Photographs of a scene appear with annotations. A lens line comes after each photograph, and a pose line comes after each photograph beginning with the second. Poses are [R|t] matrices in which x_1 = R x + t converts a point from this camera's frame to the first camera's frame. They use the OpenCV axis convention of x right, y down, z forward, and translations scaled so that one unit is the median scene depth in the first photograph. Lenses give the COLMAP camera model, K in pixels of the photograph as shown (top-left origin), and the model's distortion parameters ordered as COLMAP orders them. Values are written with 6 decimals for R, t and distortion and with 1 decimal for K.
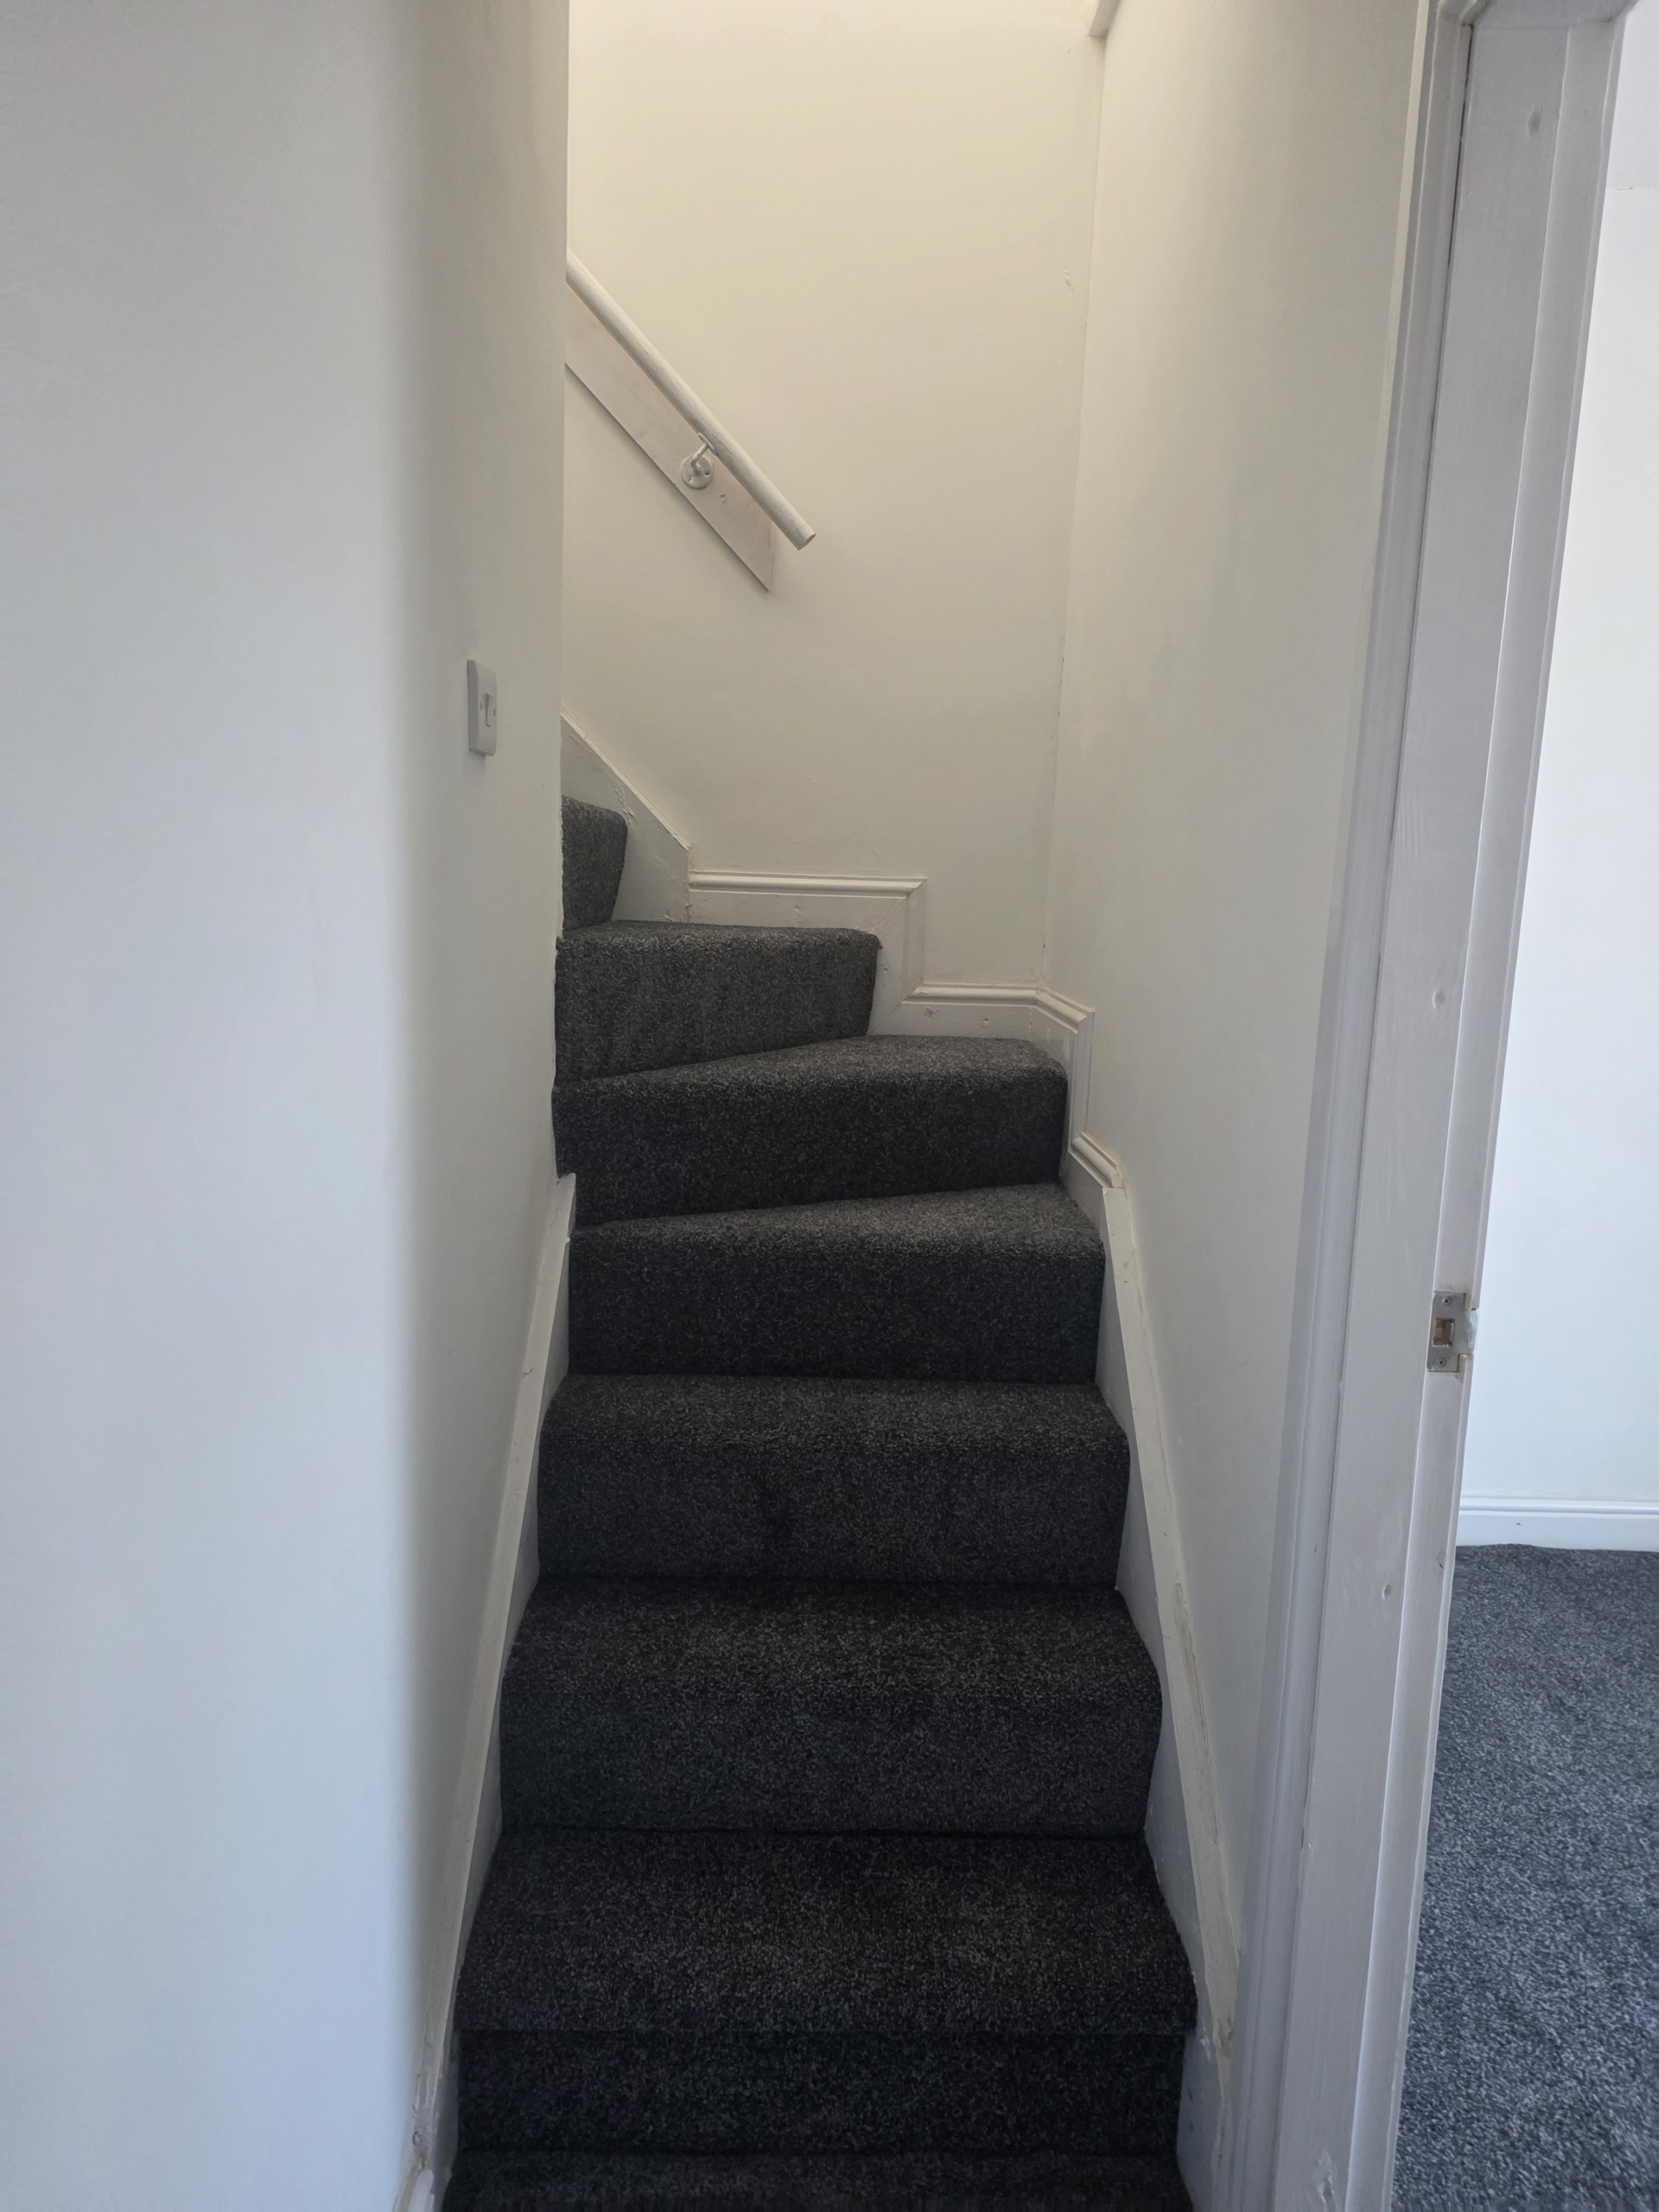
lens RADIAL K [[1454.3, 0, 829.3], [0, 1454.3, 1096.9], [0, 0, 1]] dist [0.007034, -0.001326]
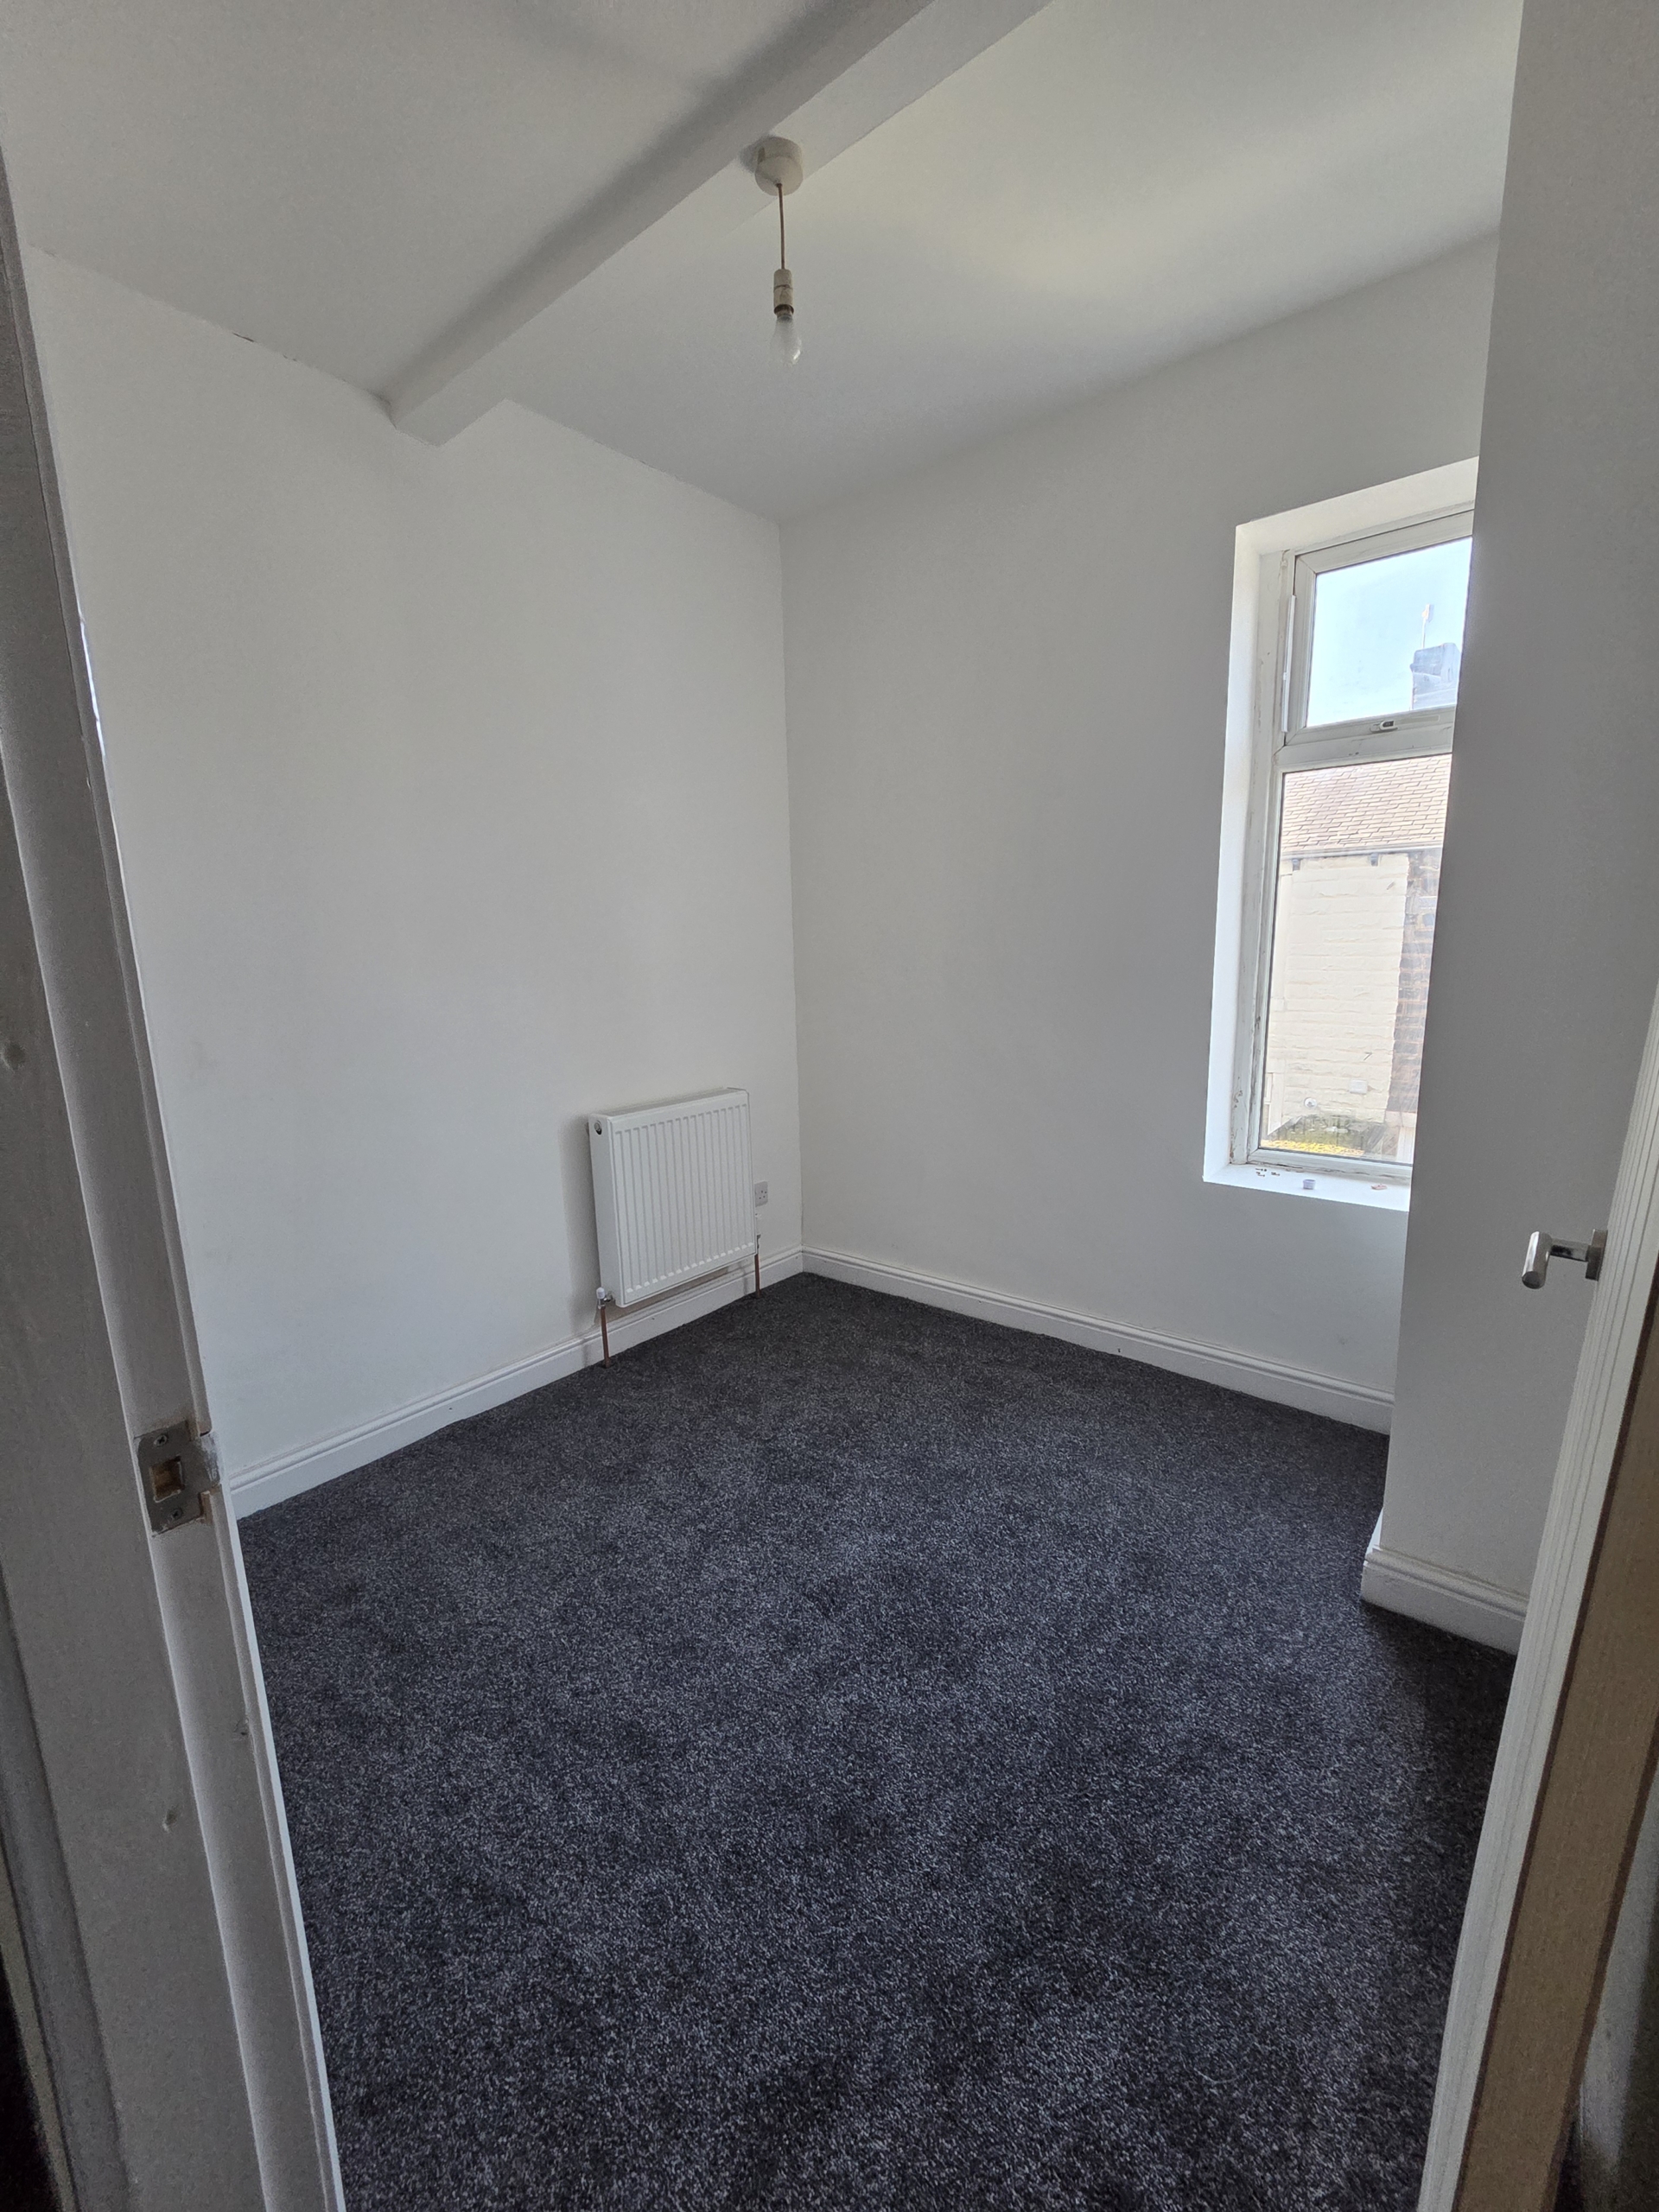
lens RADIAL K [[905.5, 0, 830.0], [0, 905.5, 1086.7], [0, 0, 1]] dist [0.000717, 0.000520]
pose [[0.651060, -0.172135, 0.739250, 0.205004], [0.162754, 0.982951, 0.085543, -0.016076], [-0.741372, 0.064623, 0.667976, 0.252160]]
